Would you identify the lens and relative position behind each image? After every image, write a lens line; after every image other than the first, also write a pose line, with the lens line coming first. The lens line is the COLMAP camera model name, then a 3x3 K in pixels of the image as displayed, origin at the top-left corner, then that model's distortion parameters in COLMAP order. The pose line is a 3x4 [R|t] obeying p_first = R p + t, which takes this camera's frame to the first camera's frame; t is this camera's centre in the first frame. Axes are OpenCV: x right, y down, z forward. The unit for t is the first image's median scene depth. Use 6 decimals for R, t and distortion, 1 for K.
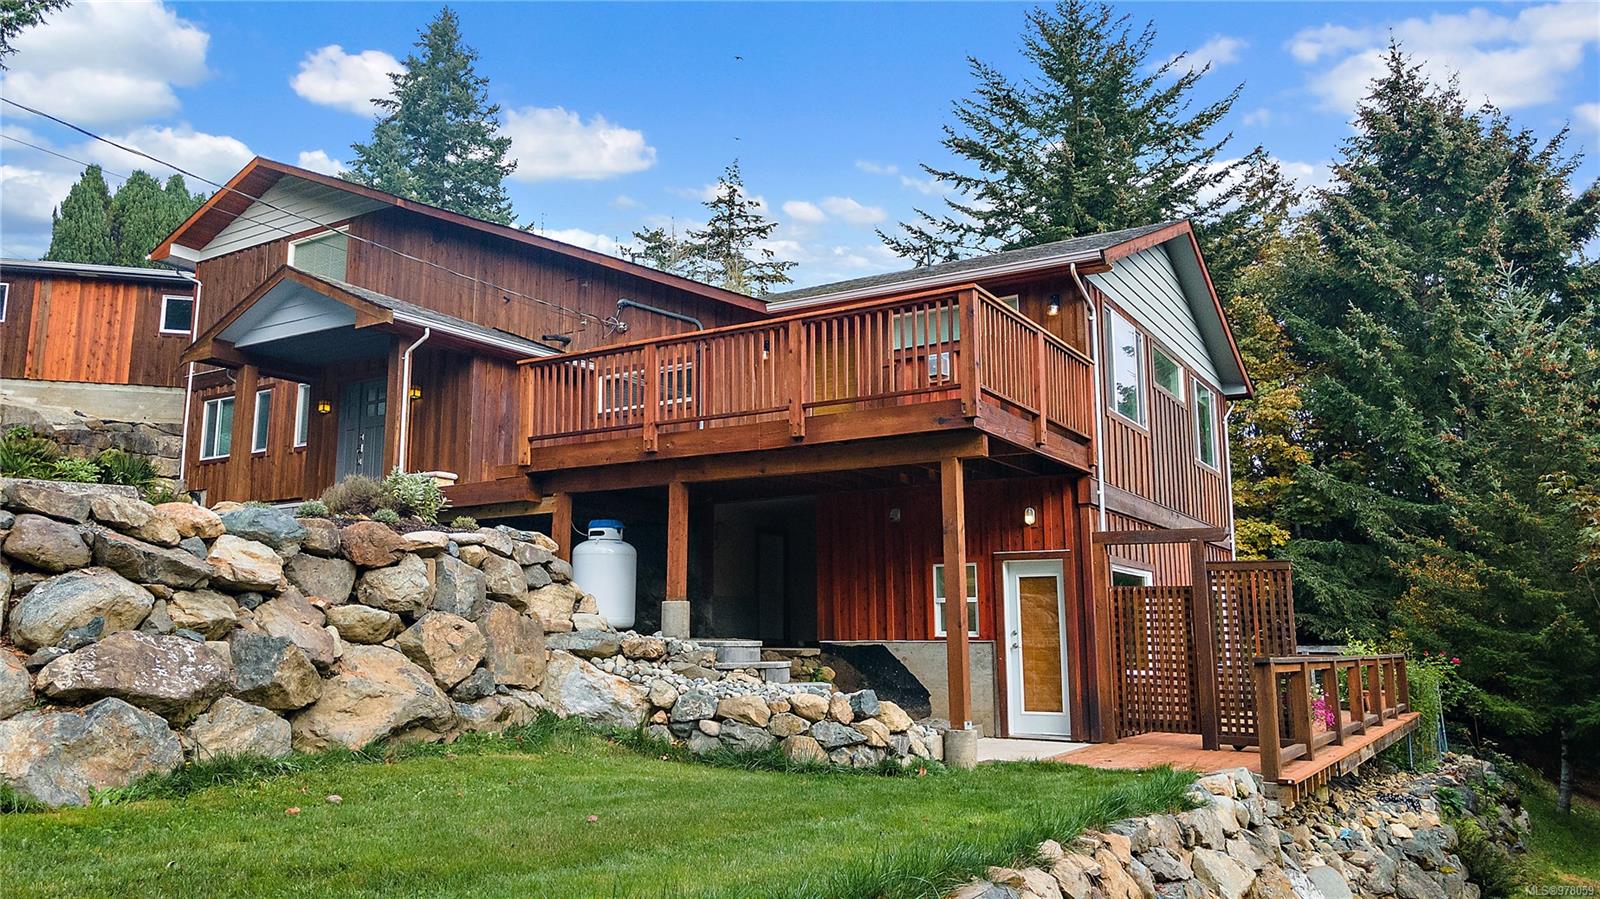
lens RADIAL K [[1160.1, 0, 796.6], [0, 1160.1, 446.6], [0, 0, 1]] dist [0.031033, 0.025530]
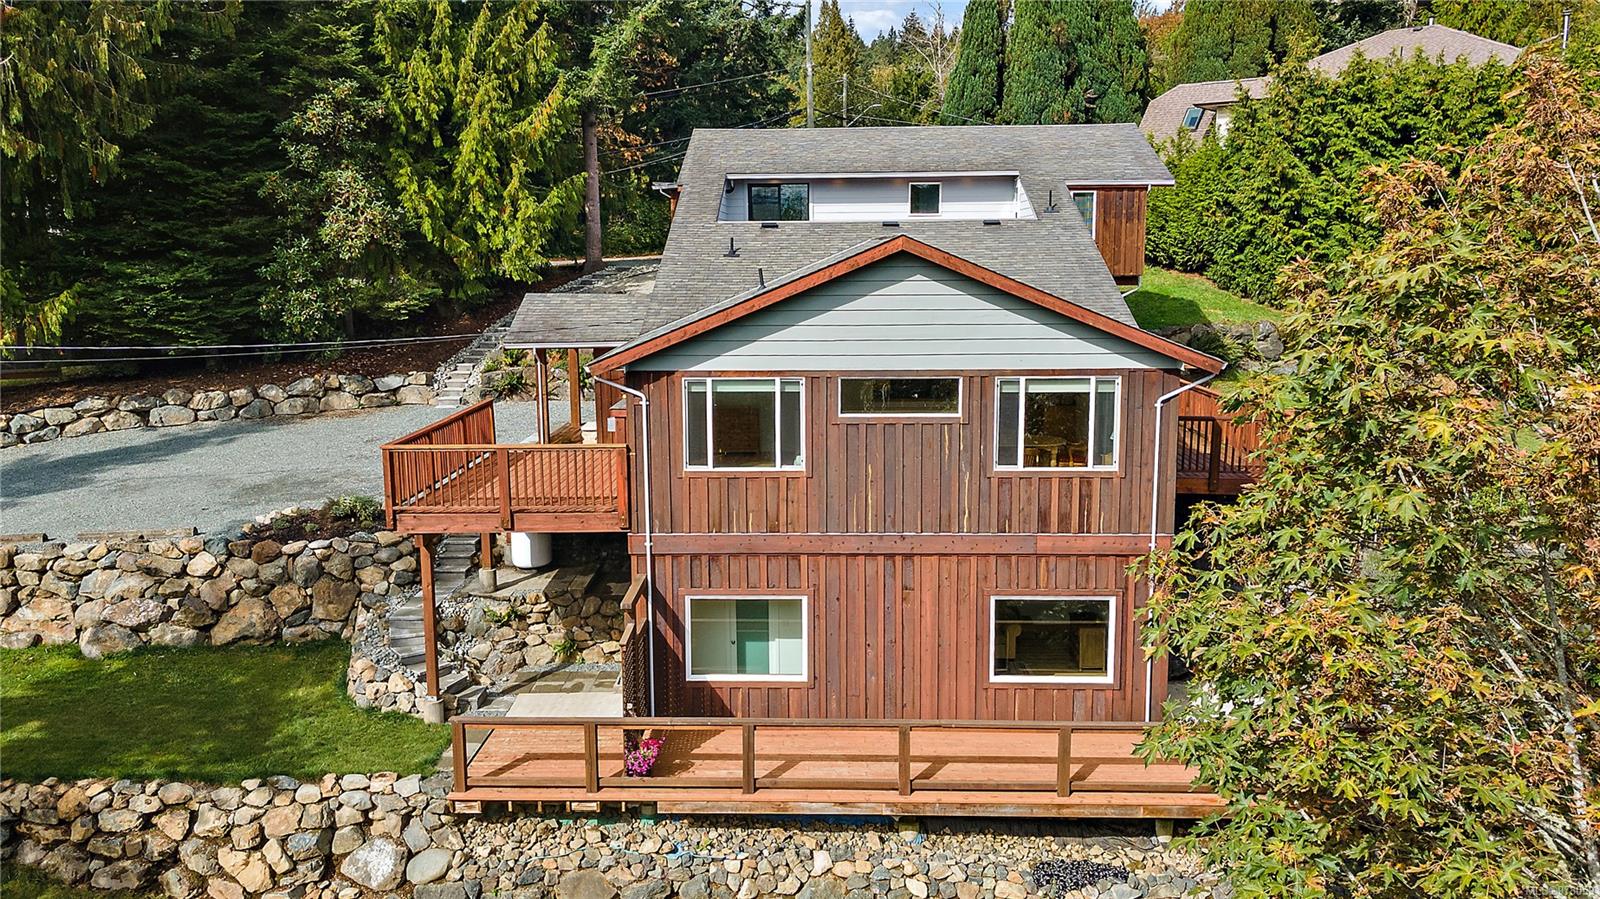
lens RADIAL K [[1247.3, 0, 798.7], [0, 1247.3, 421.7], [0, 0, 1]] dist [0.045603, 0.002271]
pose [[0.498838, 0.118234, -0.858593, 0.780584], [0.152134, 0.963324, 0.221046, -0.190097], [0.853238, -0.240887, 0.462555, 0.285281]]
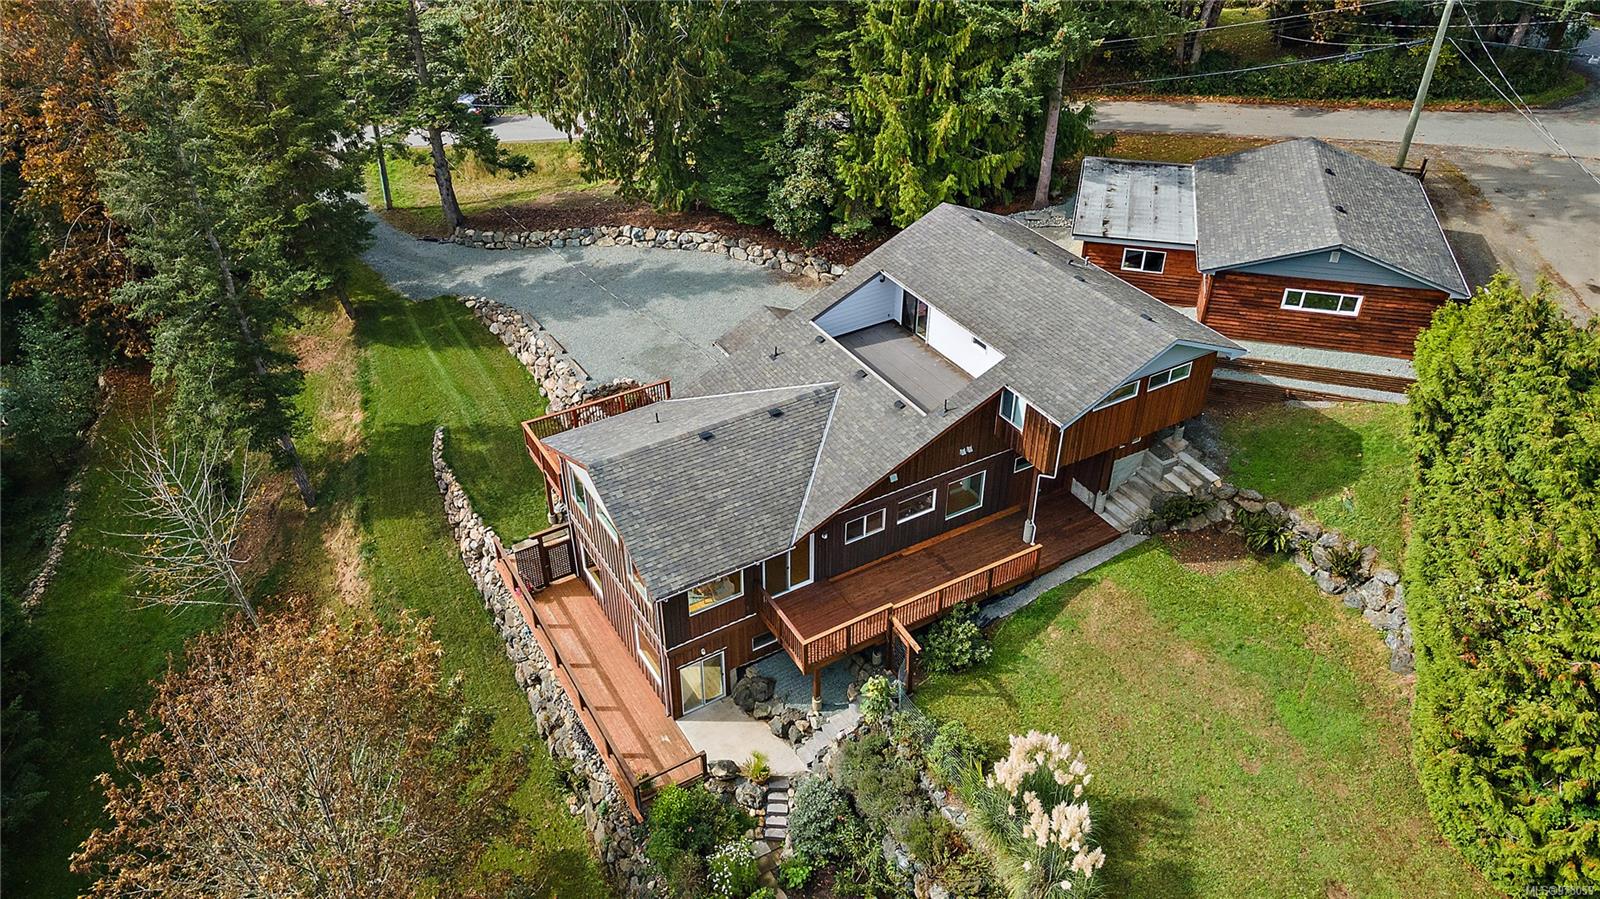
lens RADIAL K [[1160.1, 0, 797.6], [0, 1160.1, 428.8], [0, 0, 1]] dist [0.031033, 0.025530]
pose [[-0.472759, 0.503297, -0.723320, 1.035908], [0.152568, 0.855196, 0.495341, -0.777208], [0.867884, 0.123821, -0.481088, 1.495893]]
